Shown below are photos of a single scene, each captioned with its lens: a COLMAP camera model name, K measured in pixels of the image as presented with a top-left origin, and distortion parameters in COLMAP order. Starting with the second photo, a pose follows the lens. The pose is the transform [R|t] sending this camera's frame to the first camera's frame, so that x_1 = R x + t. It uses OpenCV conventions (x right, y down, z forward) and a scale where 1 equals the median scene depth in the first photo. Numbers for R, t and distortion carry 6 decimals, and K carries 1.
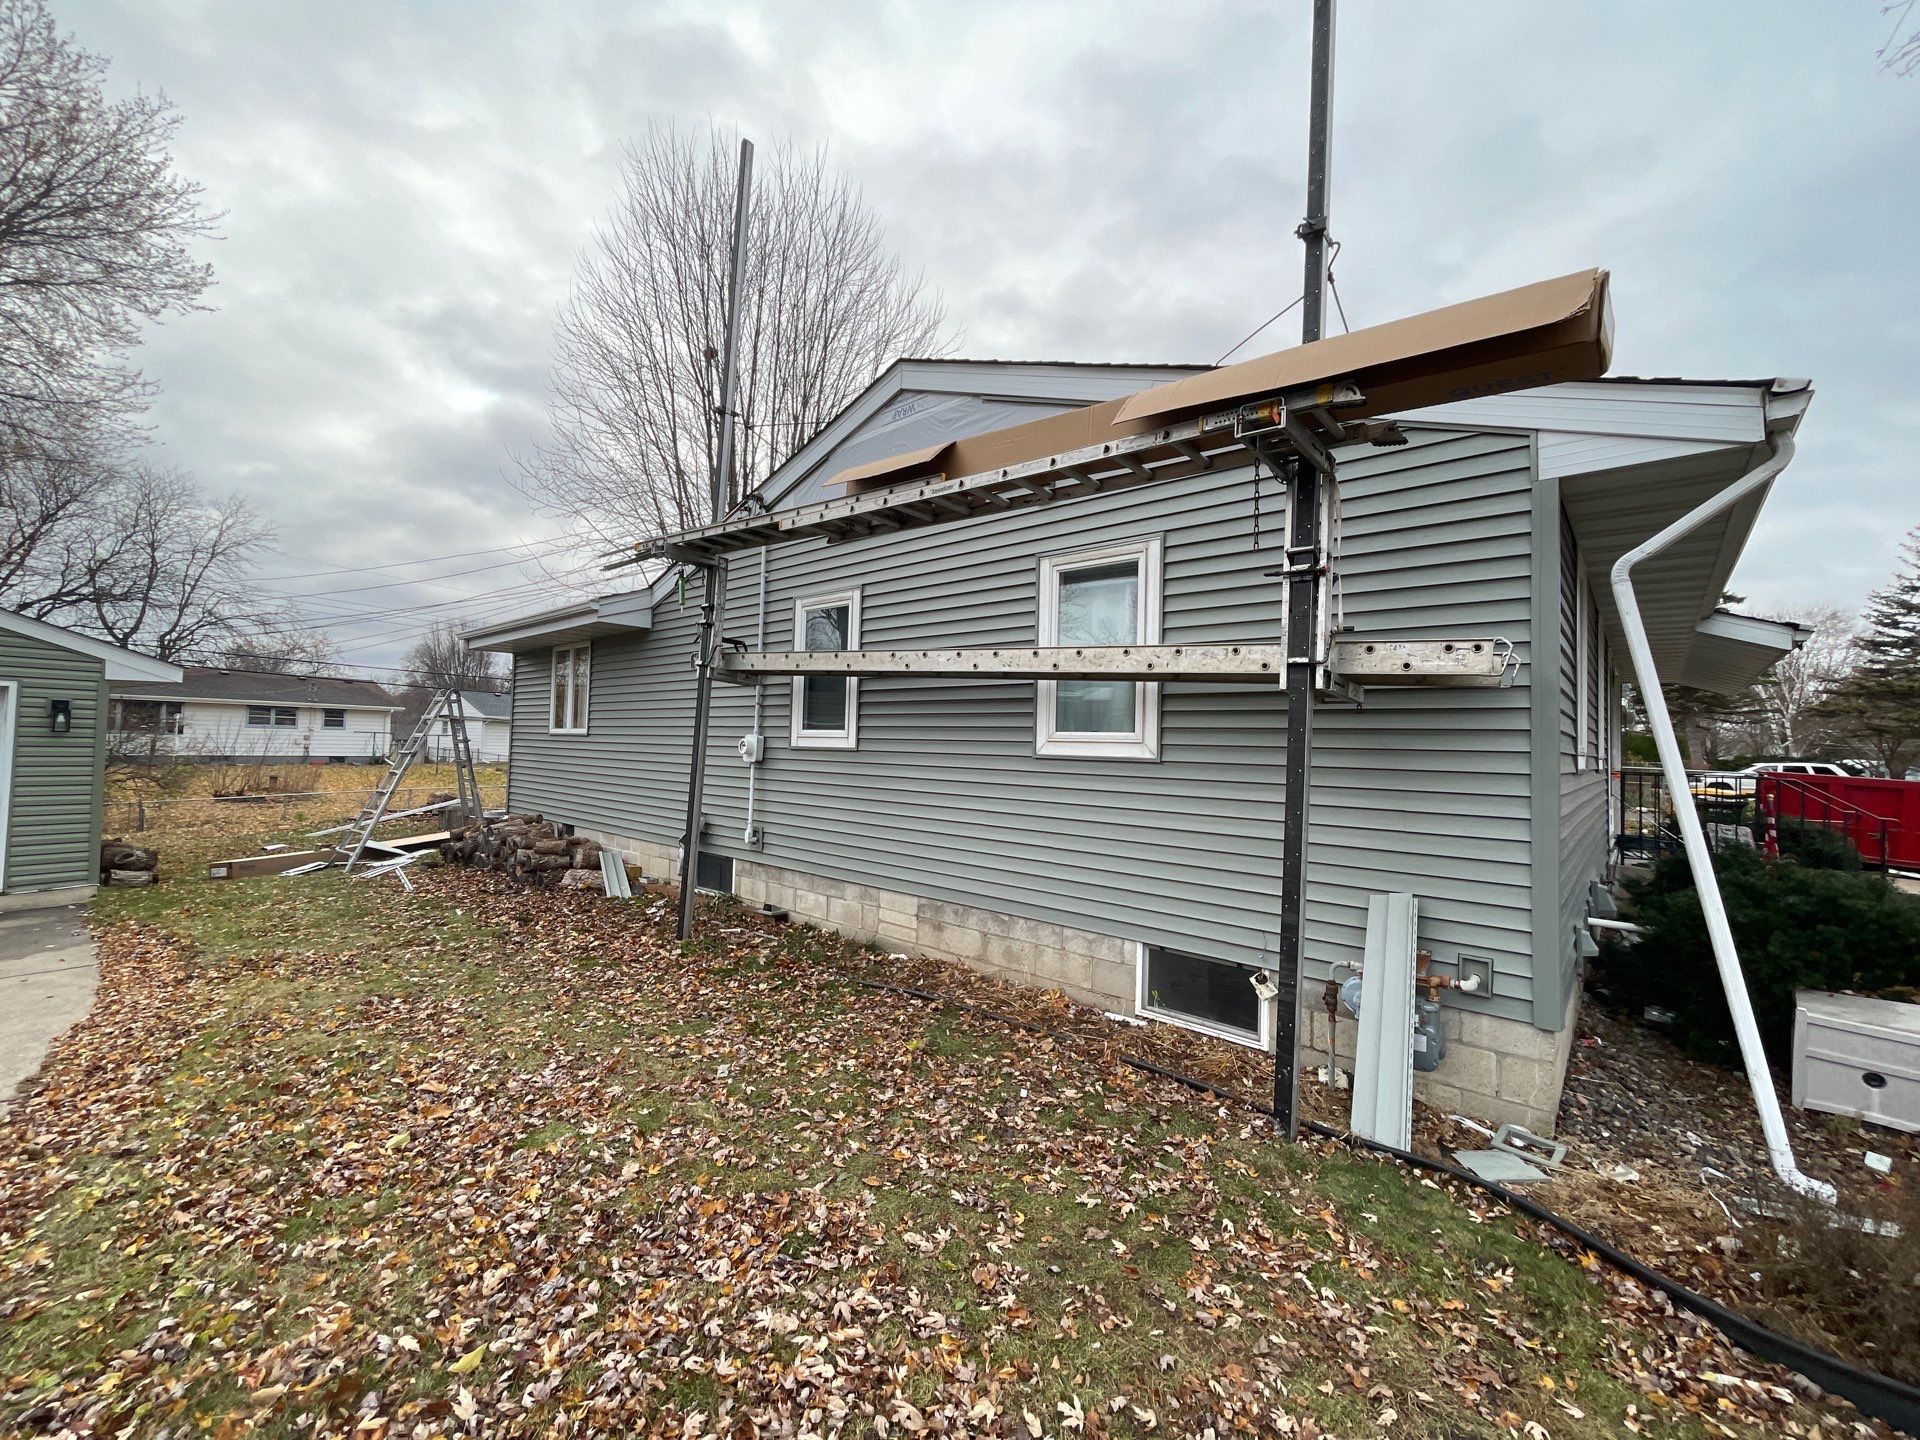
lens RADIAL K [[764.0, 0, 965.5], [0, 764.0, 723.6], [0, 0, 1]] dist [-0.000574, 0.000272]
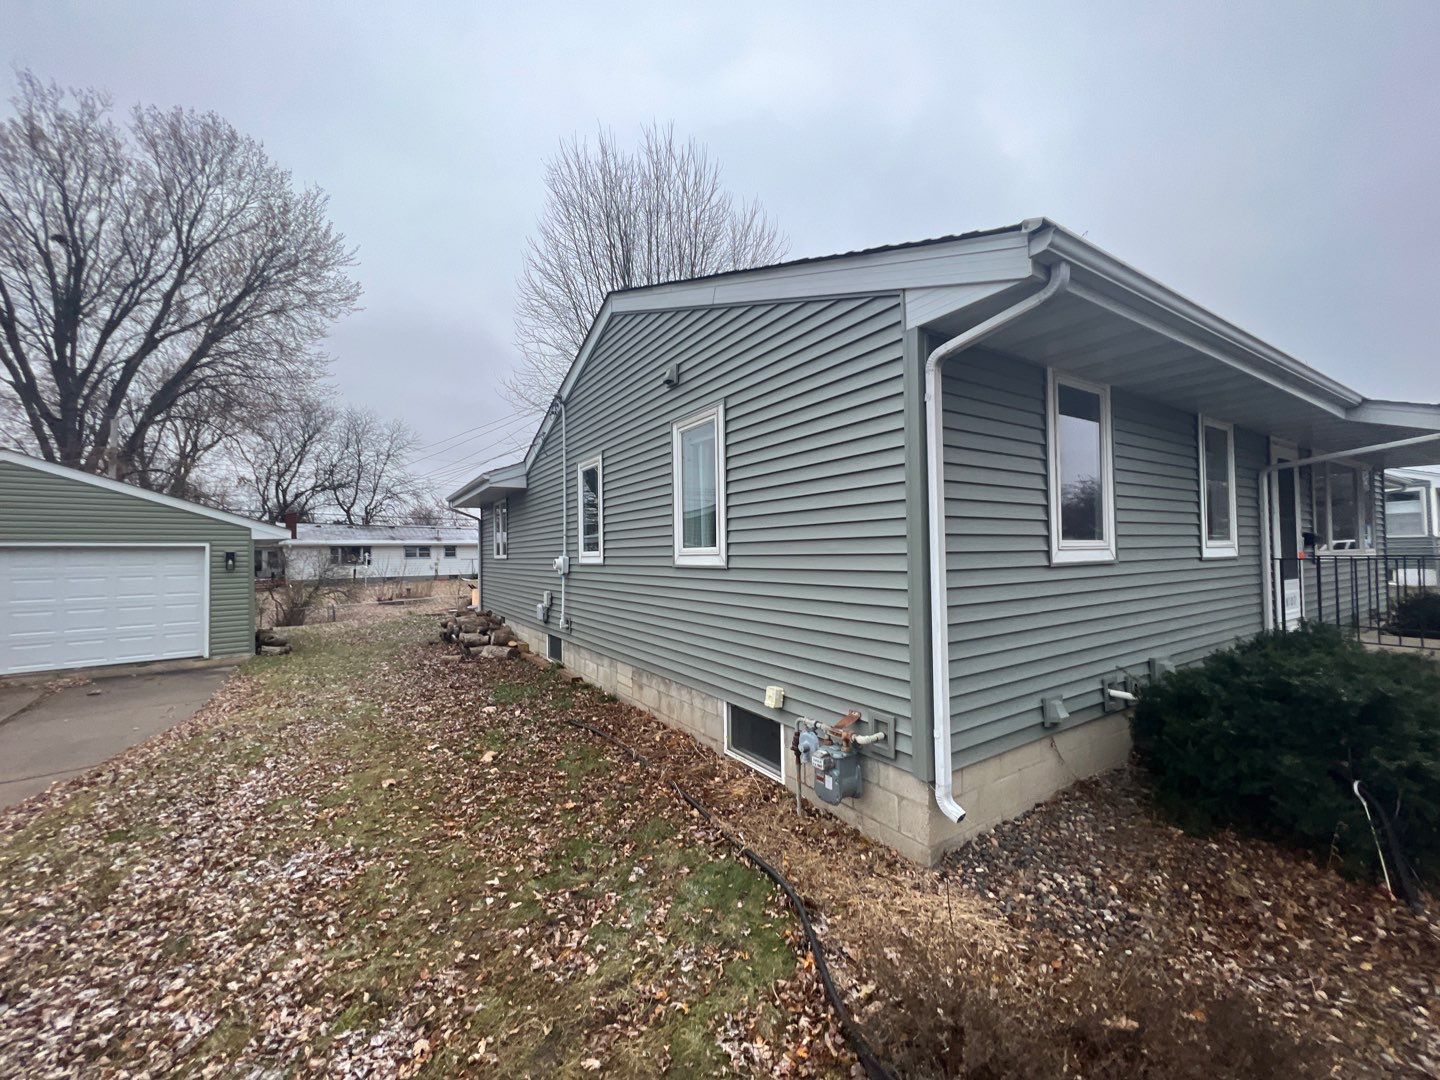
lens RADIAL K [[569.3, 0, 724.7], [0, 569.3, 547.4], [0, 0, 1]] dist [0.010289, 0.000136]
pose [[0.960360, -0.044229, -0.275233, 0.329750], [0.049015, 0.998743, 0.010530, 0.001095], [0.274421, -0.023603, 0.961320, 0.017339]]
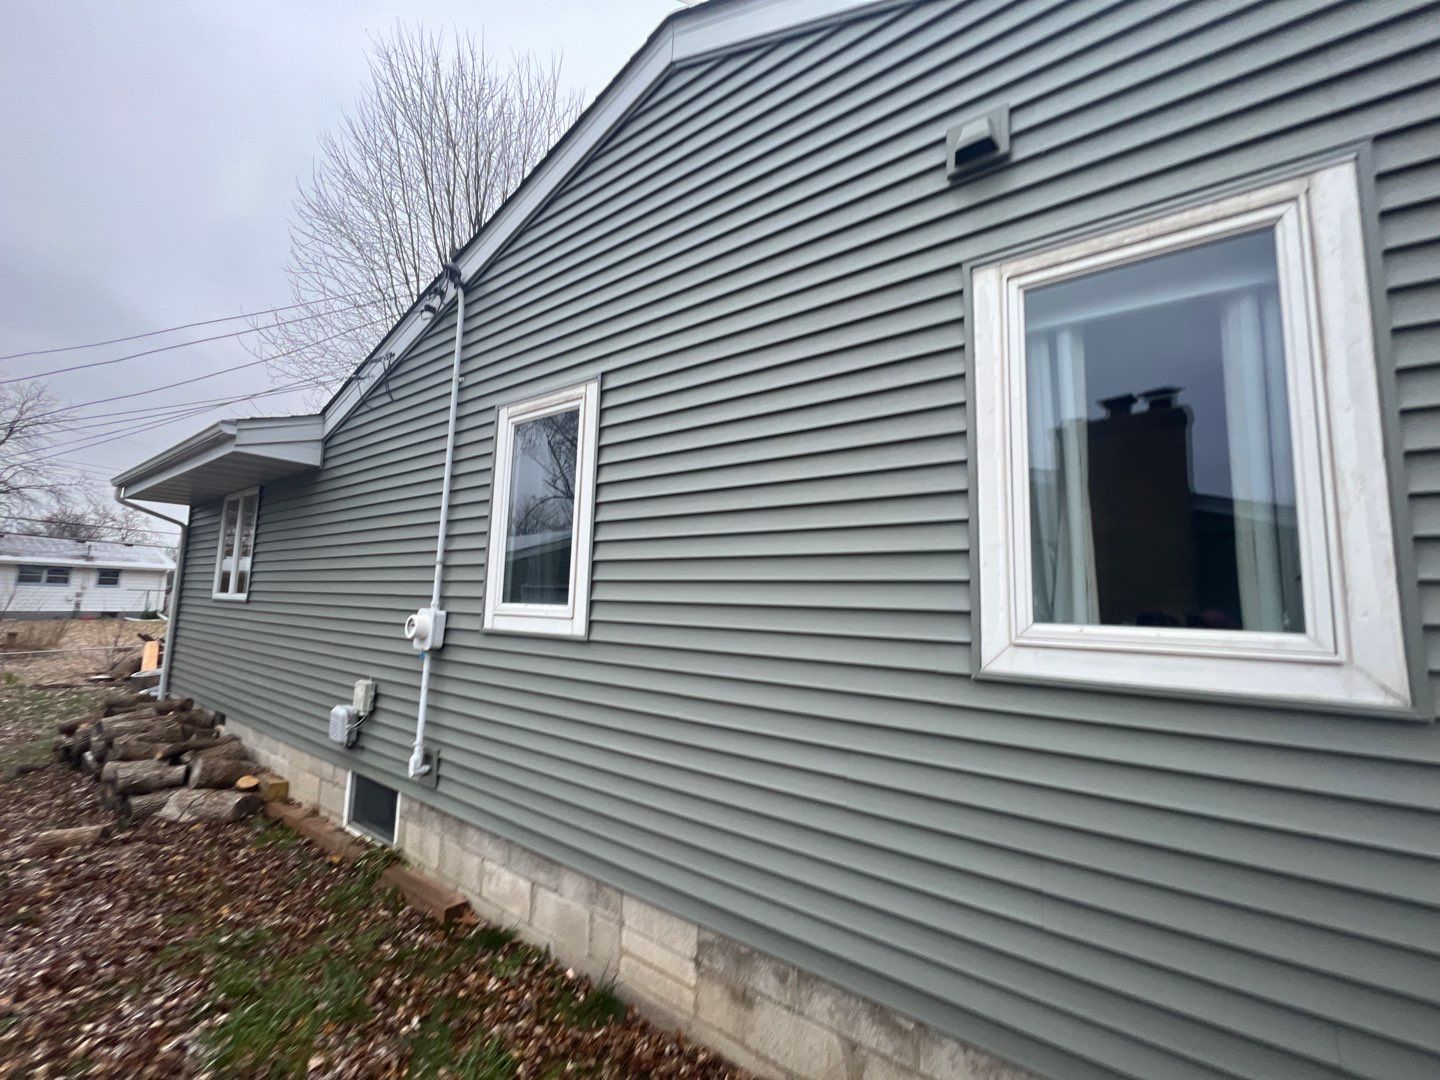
lens RADIAL K [[573.0, 0, 724.2], [0, 573.0, 542.7], [0, 0, 1]] dist [-0.000574, 0.000272]
pose [[0.995654, 0.010833, 0.092499, -0.067561], [-0.004239, 0.997454, -0.071188, -0.008744], [-0.093035, 0.070487, 0.993165, 0.467258]]
